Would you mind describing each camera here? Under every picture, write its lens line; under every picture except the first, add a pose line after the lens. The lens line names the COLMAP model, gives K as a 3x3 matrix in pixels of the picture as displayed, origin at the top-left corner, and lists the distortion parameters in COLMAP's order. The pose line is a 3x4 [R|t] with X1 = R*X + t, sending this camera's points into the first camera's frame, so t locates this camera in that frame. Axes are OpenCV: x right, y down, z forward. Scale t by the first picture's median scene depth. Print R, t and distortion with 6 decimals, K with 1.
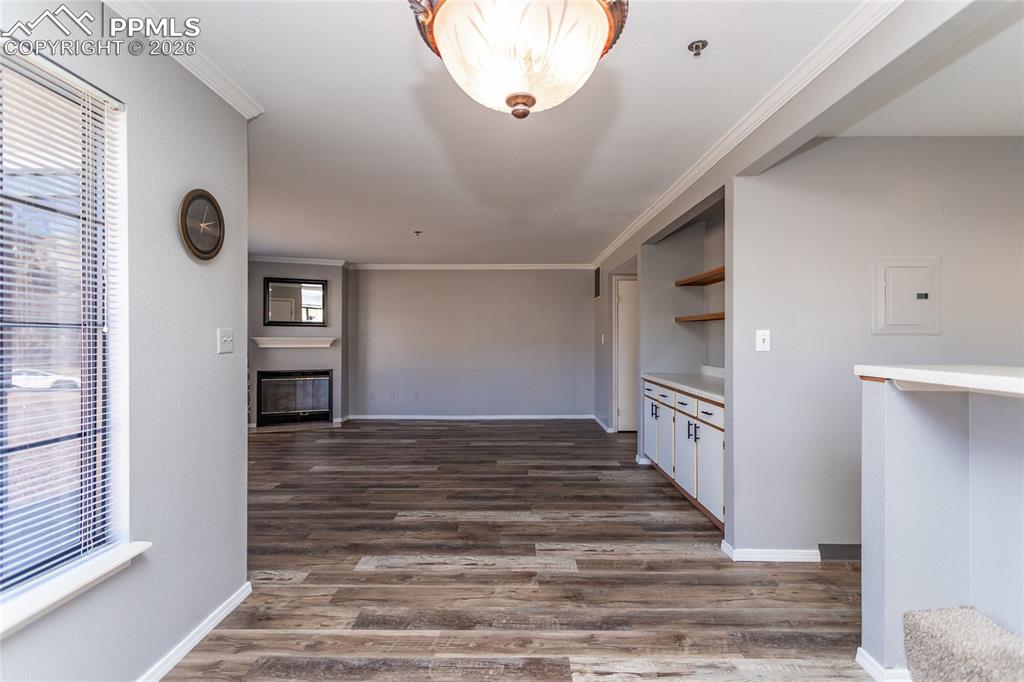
lens RADIAL K [[482.4, 0, 507.4], [0, 482.4, 336.4], [0, 0, 1]] dist [-0.000670, -0.000323]
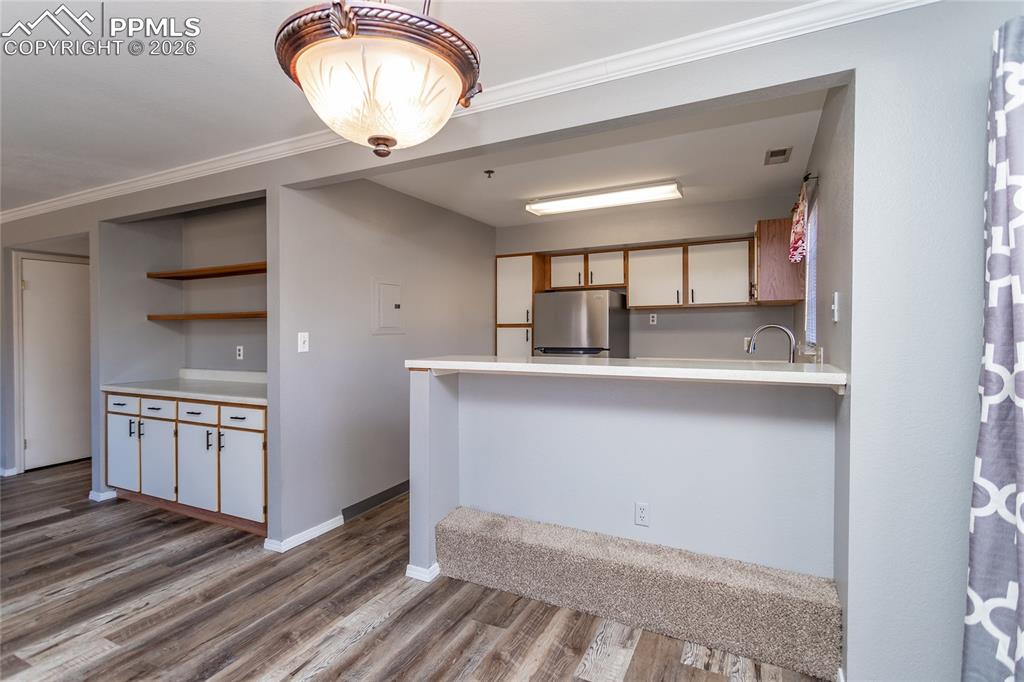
lens RADIAL K [[499.1, 0, 511.6], [0, 499.1, 335.9], [0, 0, 1]] dist [0.000837, 0.000141]
pose [[0.431394, -0.020240, 0.901937, -0.250781], [0.008434, 0.999795, 0.018402, -0.019726], [-0.902124, -0.000332, 0.431476, 0.070735]]
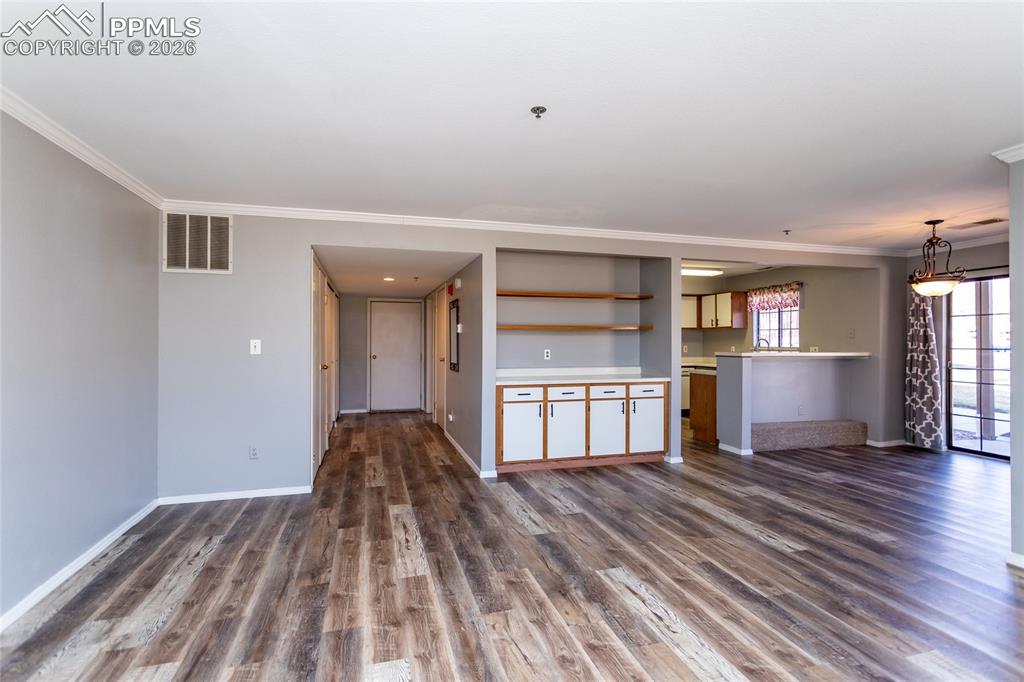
lens RADIAL K [[491.9, 0, 511.3], [0, 491.9, 328.6], [0, 0, 1]] dist [0.001855, 0.000735]
pose [[-0.298468, 0.024205, 0.954113, -1.028554], [-0.001545, 0.999665, -0.025844, -0.004508], [-0.954418, -0.009187, -0.298330, 1.942060]]
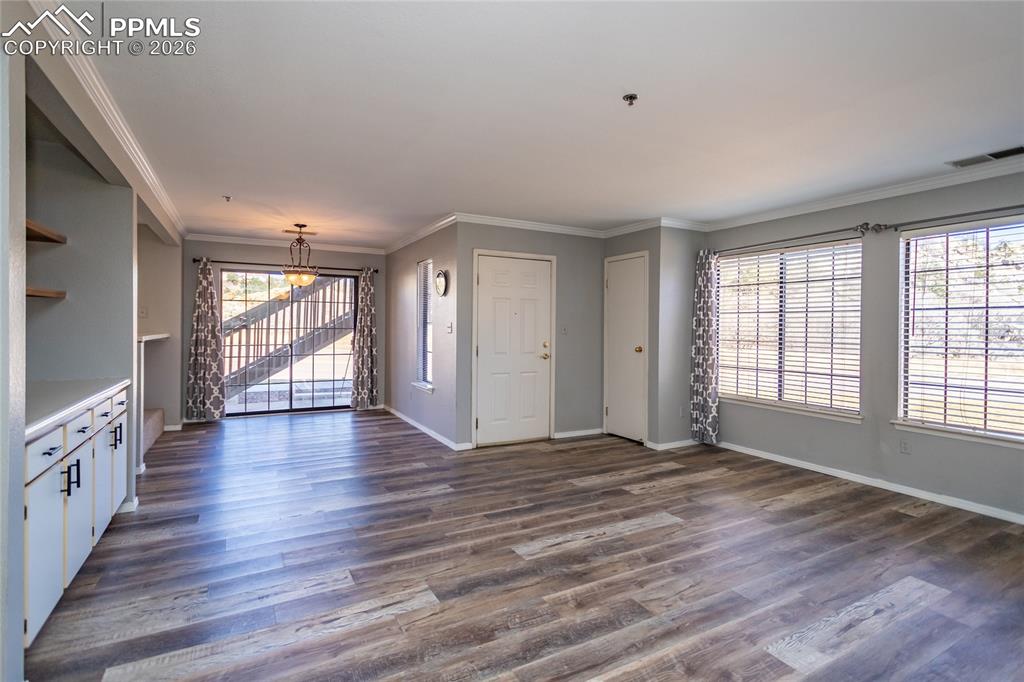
lens RADIAL K [[491.9, 0, 511.3], [0, 491.9, 328.6], [0, 0, 1]] dist [0.001855, 0.000735]
pose [[-0.866750, -0.004157, -0.498725, 0.237888], [-0.007964, 0.999953, 0.005506, -0.001141], [0.498679, 0.008744, -0.866743, 2.259807]]
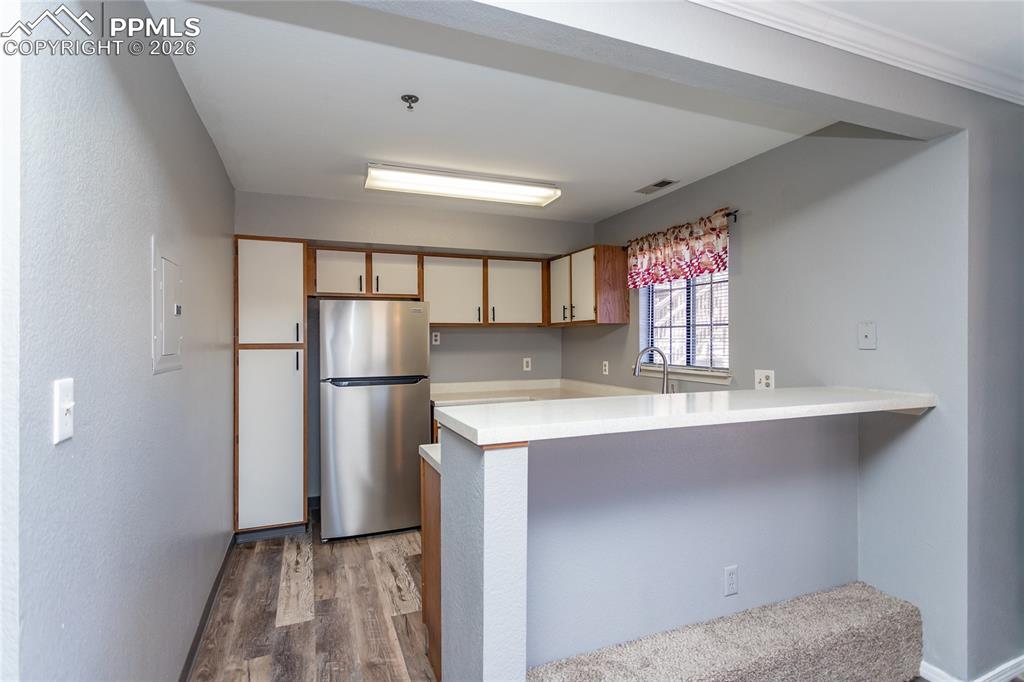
lens RADIAL K [[499.1, 0, 511.6], [0, 499.1, 335.9], [0, 0, 1]] dist [0.000837, 0.000141]
pose [[-0.397222, 0.008323, 0.917685, 0.056311], [0.003166, 0.999965, -0.007699, -0.036477], [-0.917717, -0.000153, -0.397235, 0.729548]]
